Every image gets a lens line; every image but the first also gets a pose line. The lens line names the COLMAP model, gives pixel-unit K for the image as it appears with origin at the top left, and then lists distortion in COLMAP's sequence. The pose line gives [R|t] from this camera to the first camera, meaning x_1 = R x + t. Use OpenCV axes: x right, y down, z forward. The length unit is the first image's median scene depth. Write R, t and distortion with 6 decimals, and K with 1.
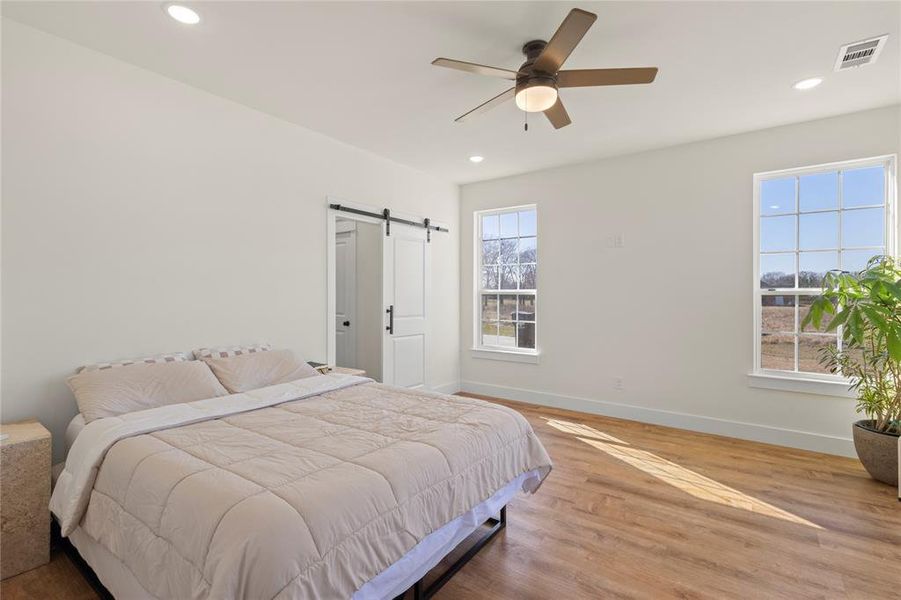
lens RADIAL K [[413.3, 0, 452.3], [0, 413.3, 297.4], [0, 0, 1]] dist [0.000867, 0.000921]
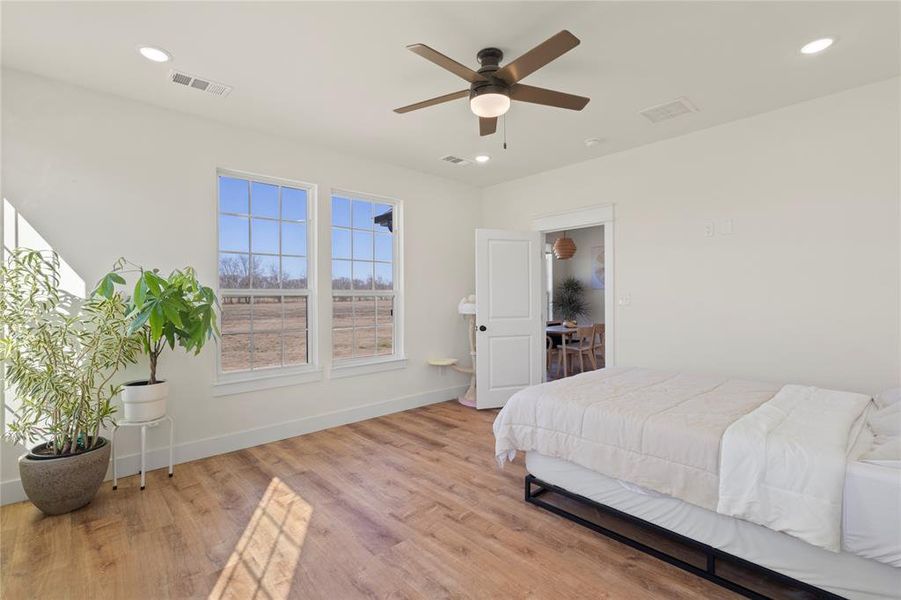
lens RADIAL K [[413.3, 0, 448.9], [0, 413.3, 298.4], [0, 0, 1]] dist [0.000867, 0.000921]
pose [[-0.979840, 0.001444, 0.199778, 0.093544], [0.003919, 0.999920, 0.011993, -0.011605], [-0.199745, 0.012534, -0.979768, 1.870094]]
